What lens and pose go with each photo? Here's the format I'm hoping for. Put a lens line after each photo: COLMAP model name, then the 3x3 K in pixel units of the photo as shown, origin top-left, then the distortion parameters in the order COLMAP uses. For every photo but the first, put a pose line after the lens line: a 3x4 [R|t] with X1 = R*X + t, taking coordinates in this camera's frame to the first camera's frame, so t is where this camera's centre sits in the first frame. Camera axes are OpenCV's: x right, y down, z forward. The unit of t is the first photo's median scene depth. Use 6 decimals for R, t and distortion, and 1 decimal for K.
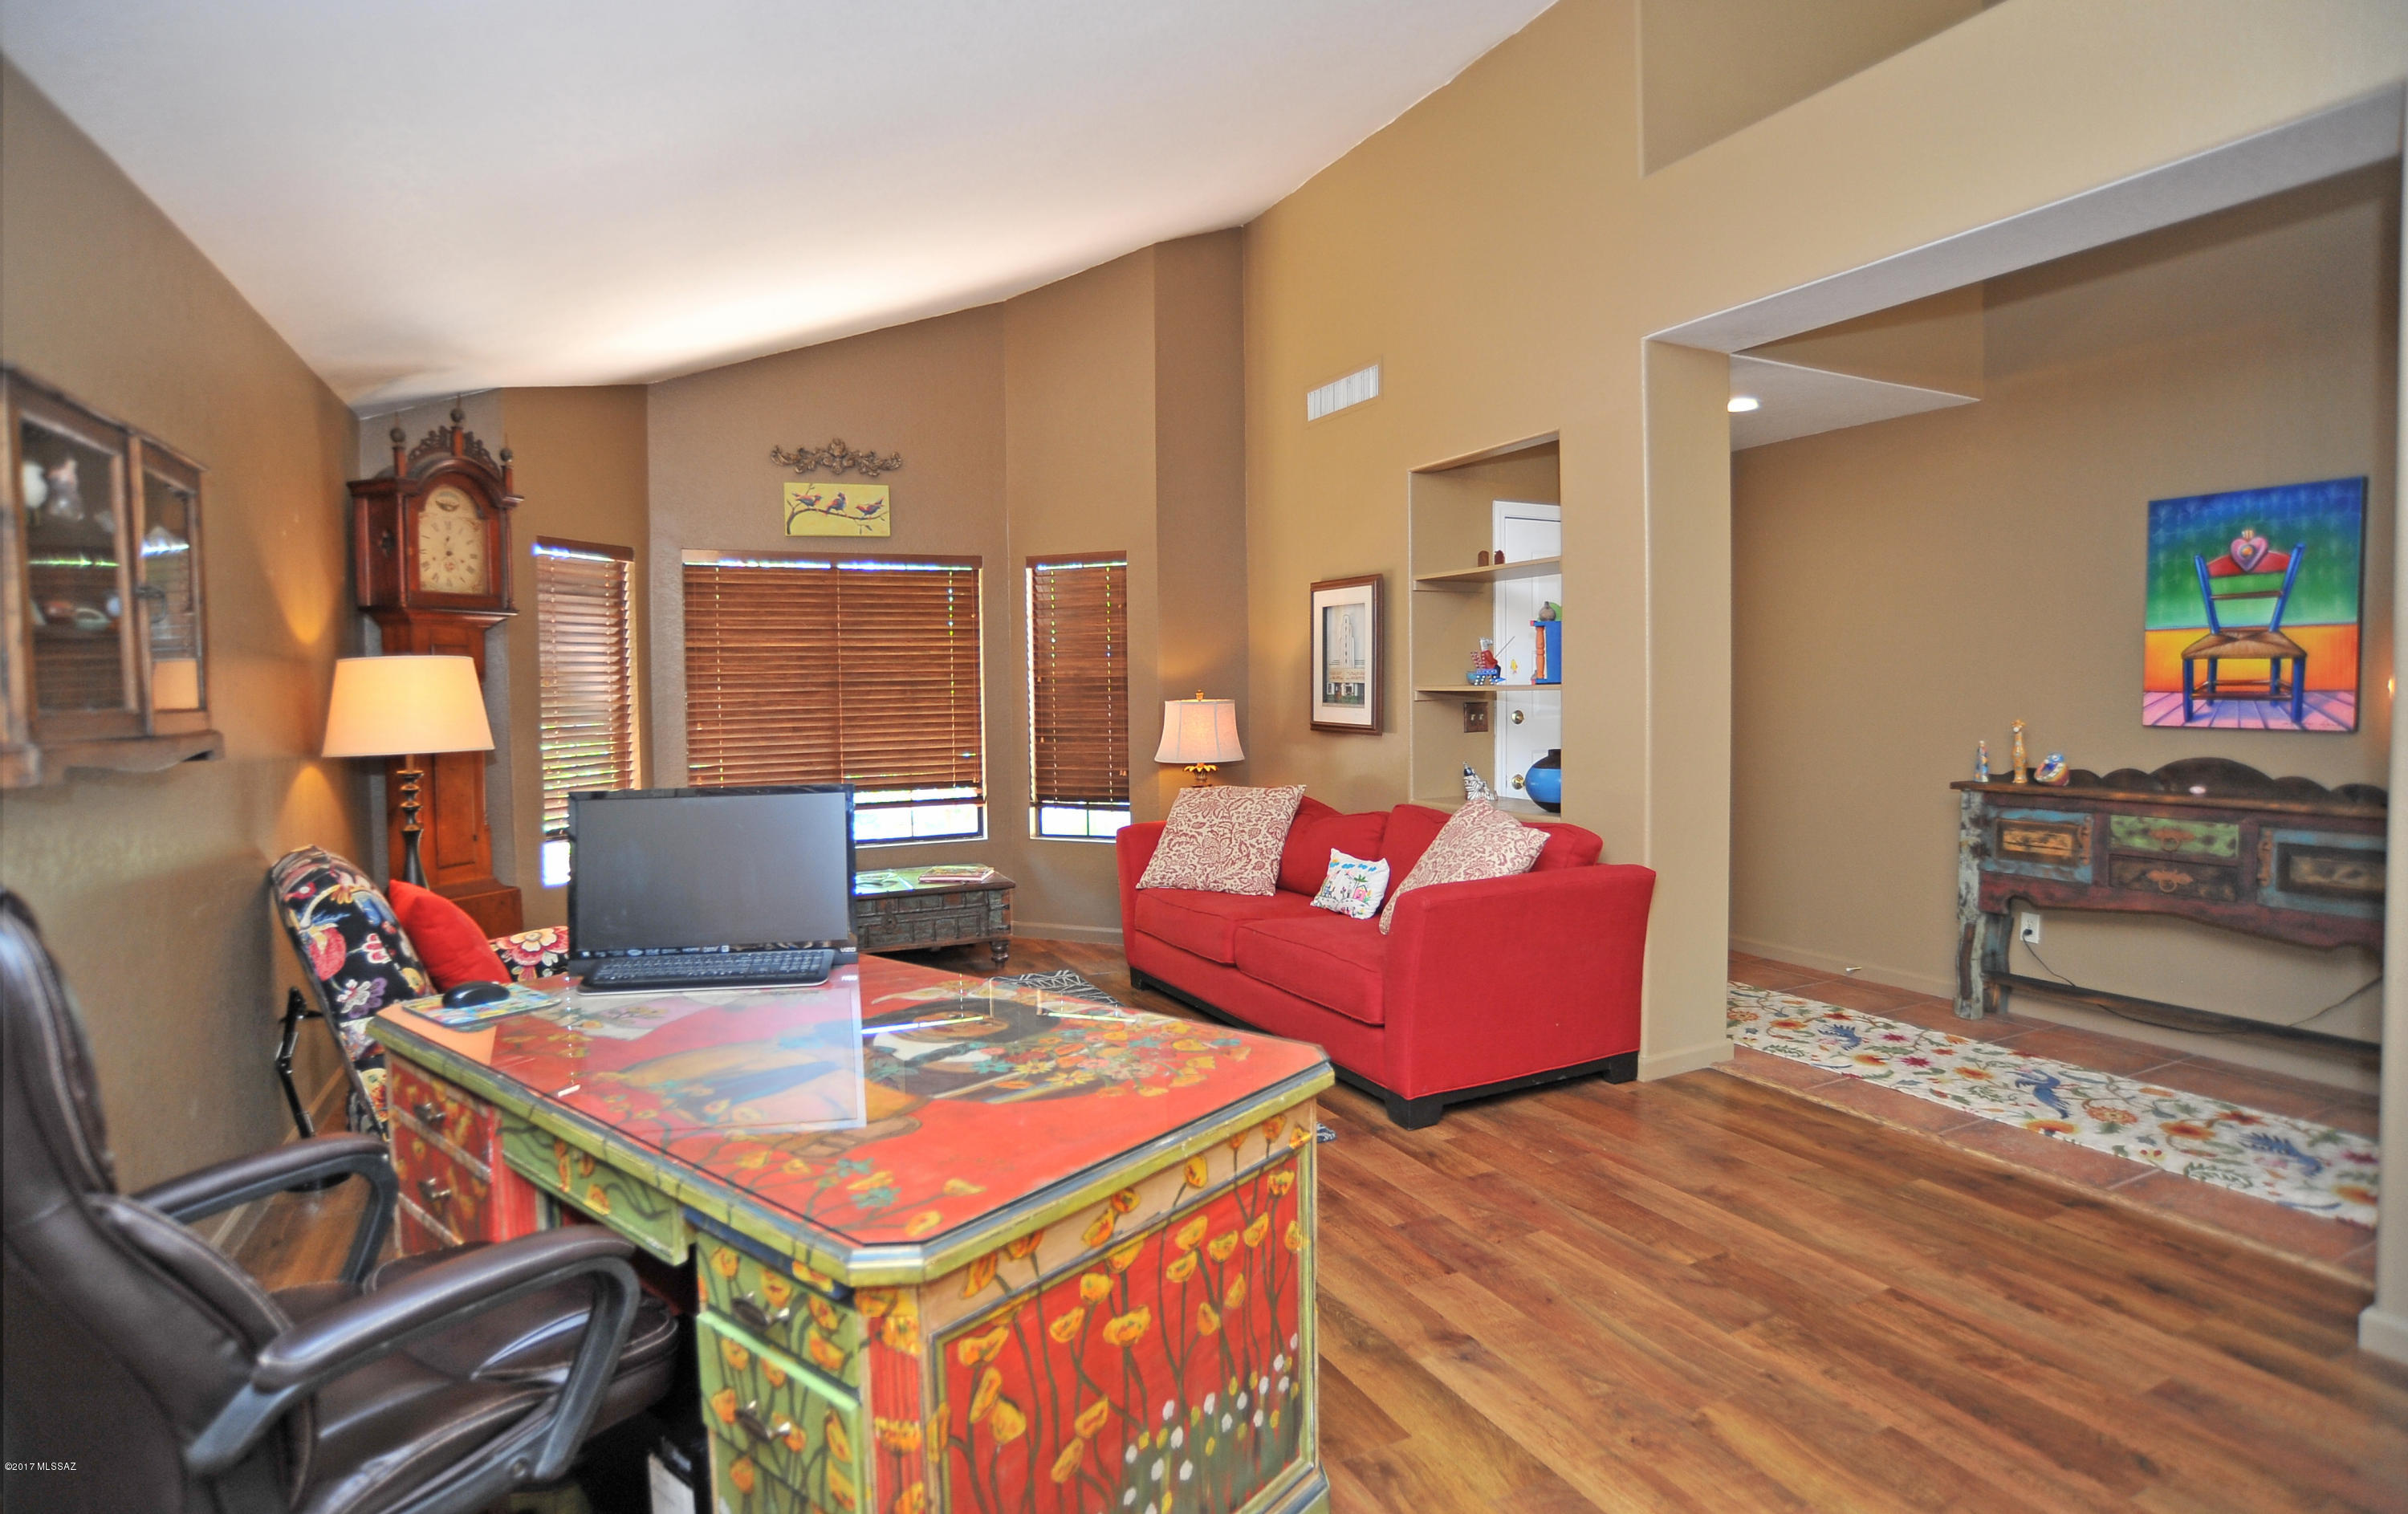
lens RADIAL K [[1233.0, 0, 1196.6], [0, 1233.0, 734.3], [0, 0, 1]] dist [-0.109983, 0.056389]
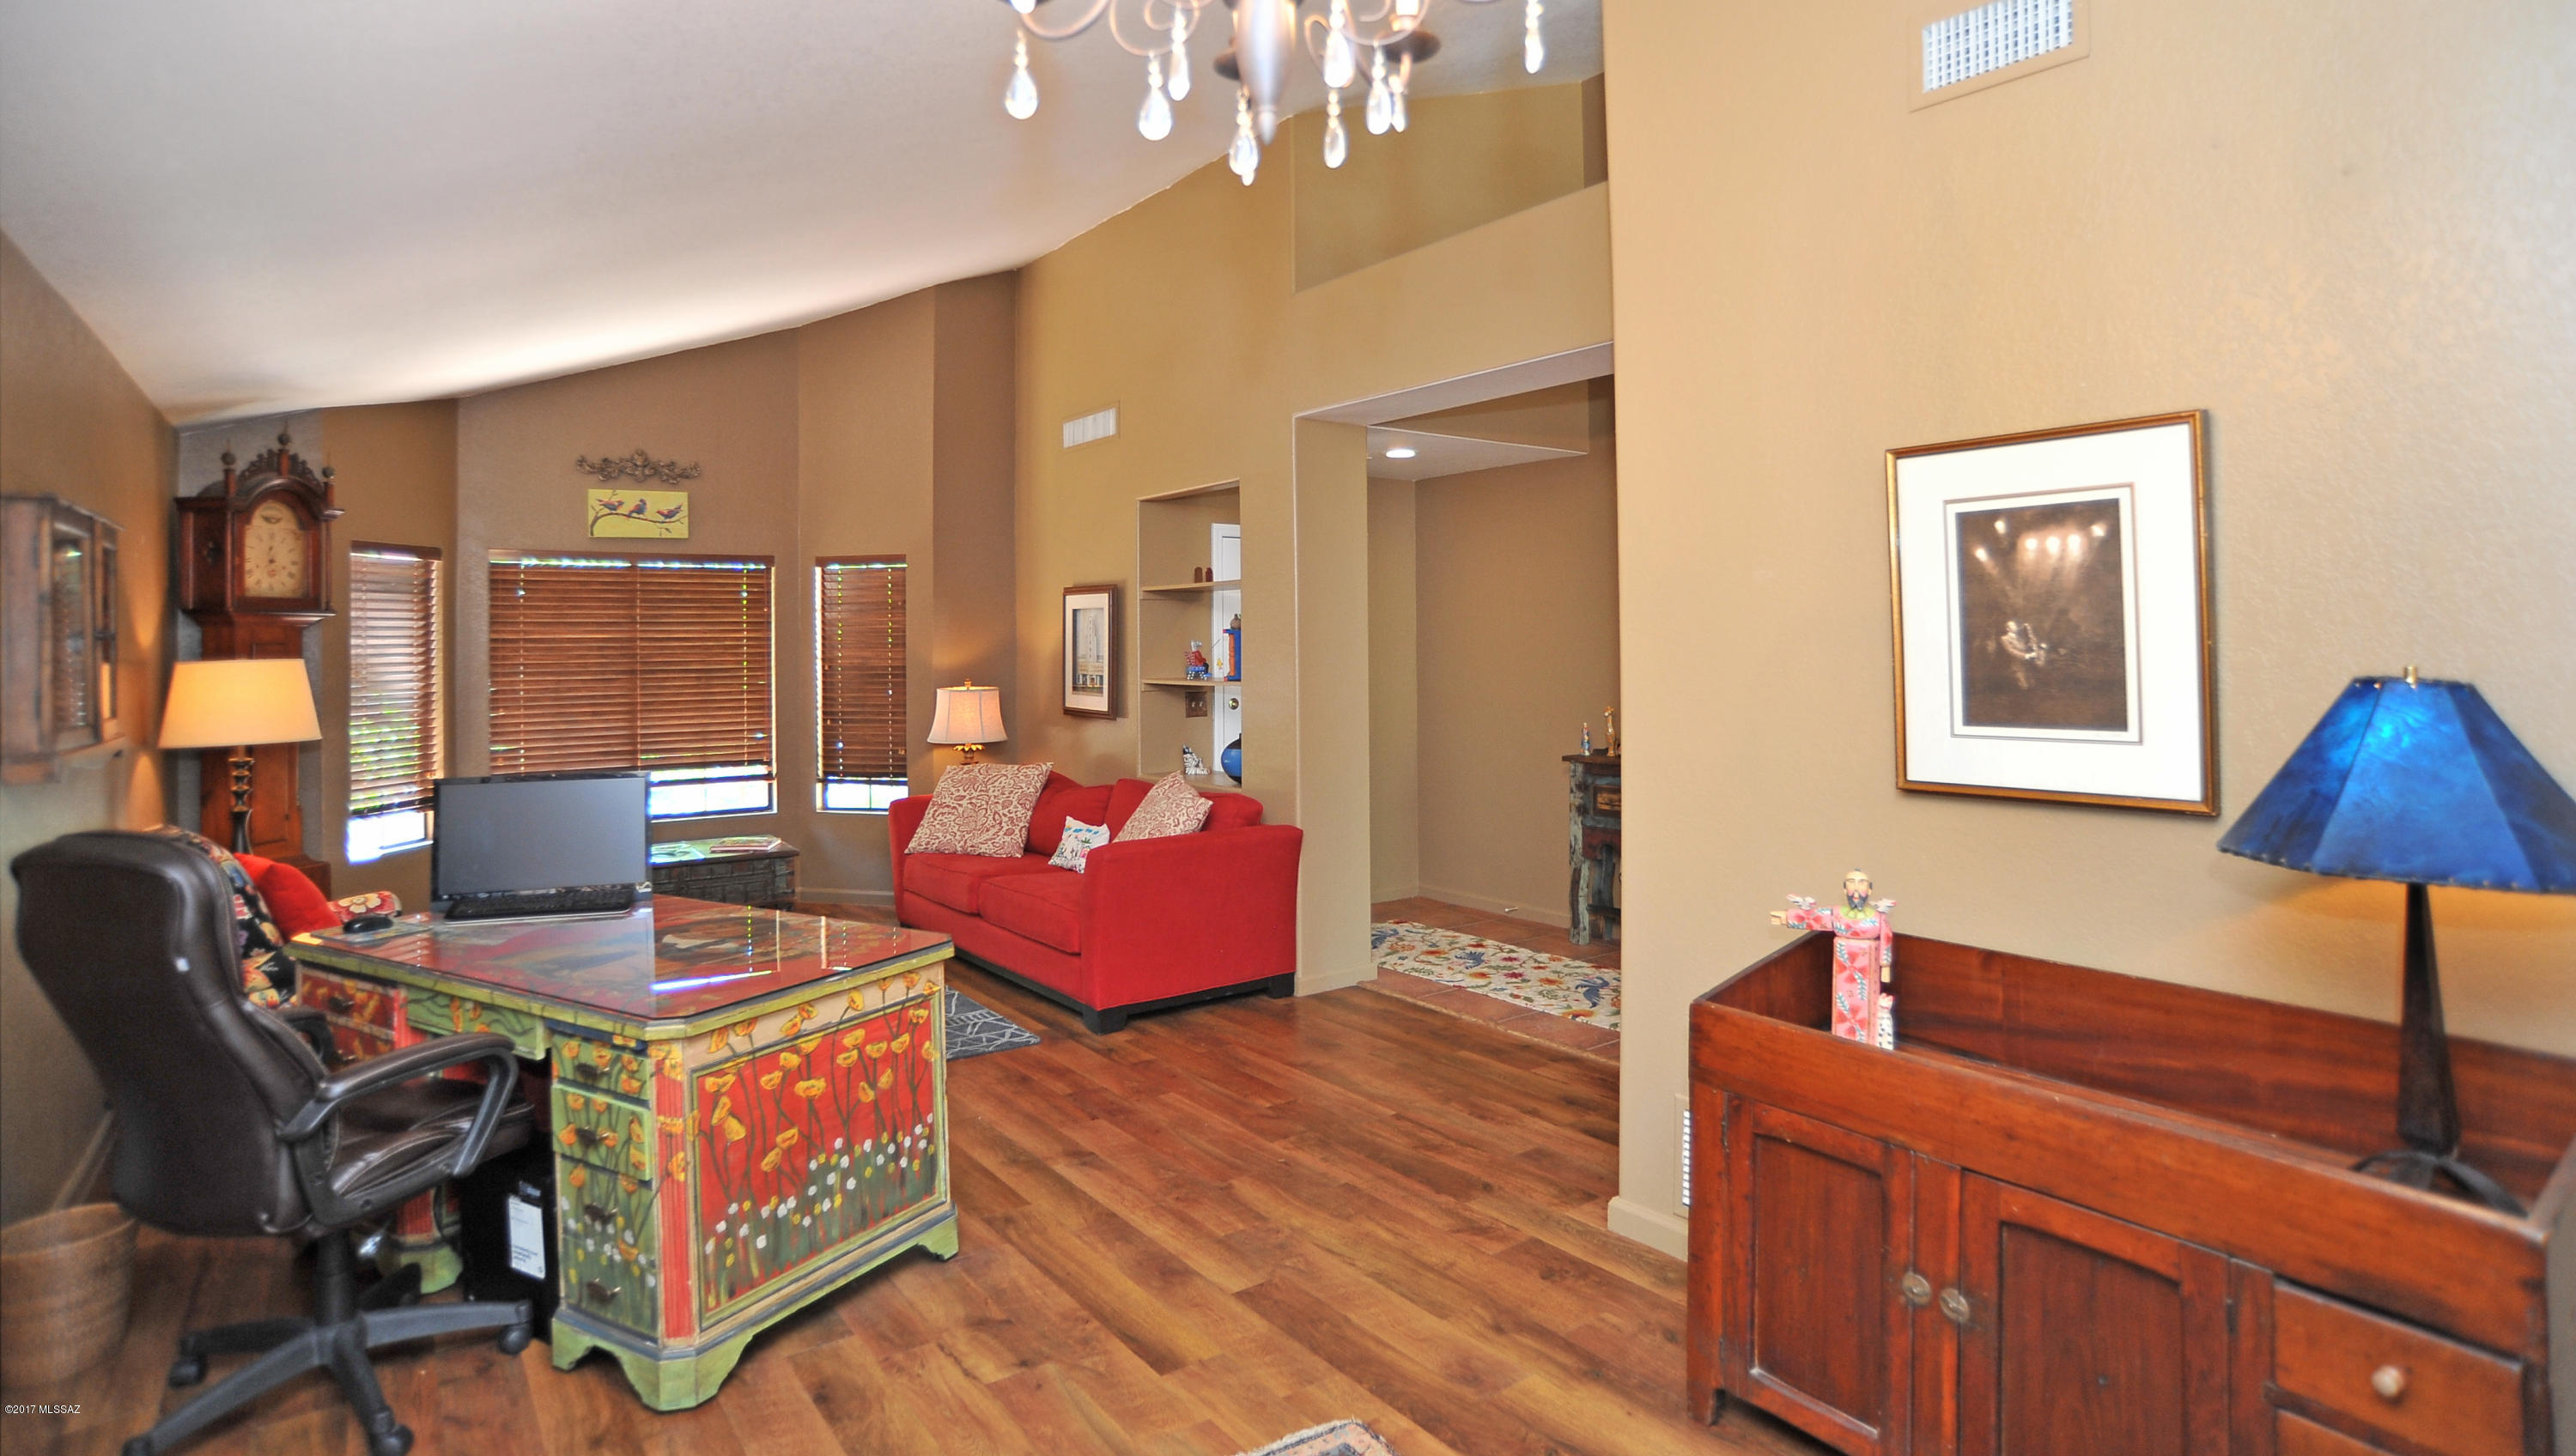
lens RADIAL K [[1317.3, 0, 1277.5], [0, 1317.3, 623.4], [0, 0, 1]] dist [-0.106051, 0.053580]
pose [[0.983893, 0.005699, 0.178665, 0.092797], [0.004468, 0.998395, -0.056451, -0.024186], [-0.178700, 0.056340, 0.982289, -0.337368]]
